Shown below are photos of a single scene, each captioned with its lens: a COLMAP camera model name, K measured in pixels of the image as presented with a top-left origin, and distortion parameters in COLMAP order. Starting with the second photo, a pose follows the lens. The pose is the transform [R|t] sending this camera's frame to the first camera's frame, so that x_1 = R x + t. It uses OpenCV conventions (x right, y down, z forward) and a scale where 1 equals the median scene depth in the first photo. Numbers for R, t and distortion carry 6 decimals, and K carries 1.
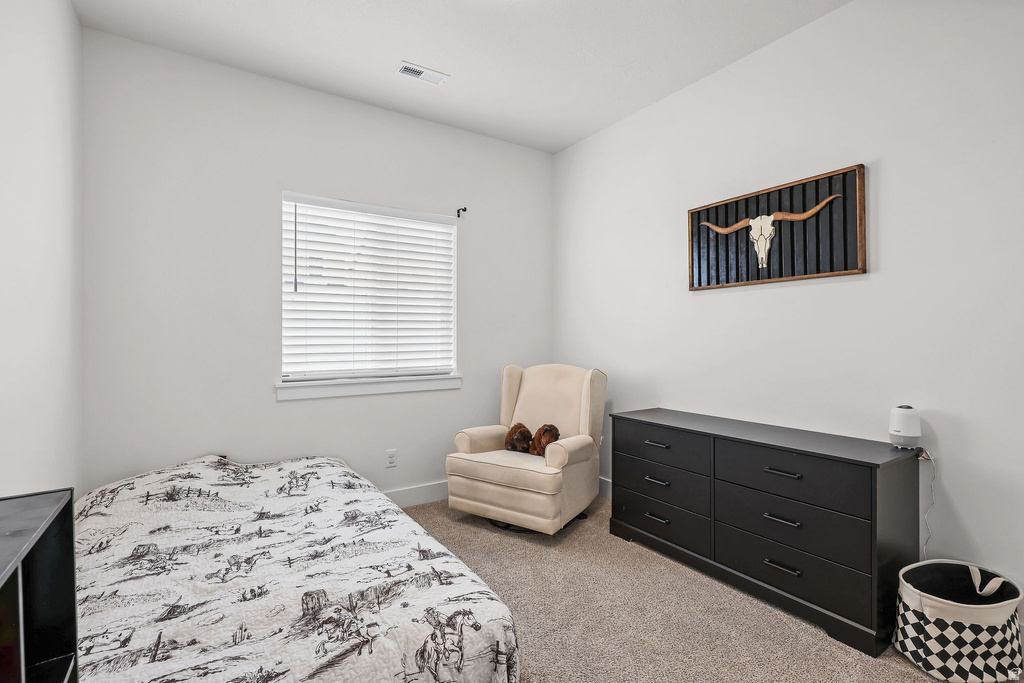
lens RADIAL K [[474.8, 0, 511.5], [0, 474.8, 340.0], [0, 0, 1]] dist [0.002416, -0.001048]
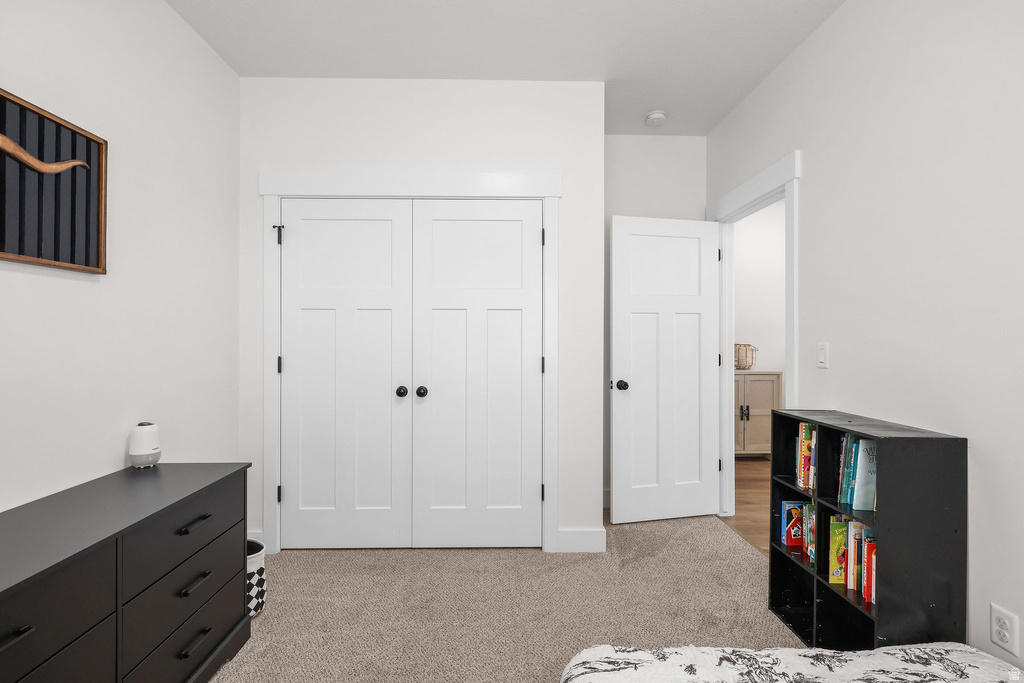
lens RADIAL K [[474.8, 0, 512.4], [0, 474.8, 338.8], [0, 0, 1]] dist [0.002416, -0.001048]
pose [[-0.842292, -0.001338, 0.539020, -0.283740], [-0.001138, 0.999999, 0.000706, -0.030074], [-0.539021, -0.000019, -0.842293, 1.254619]]
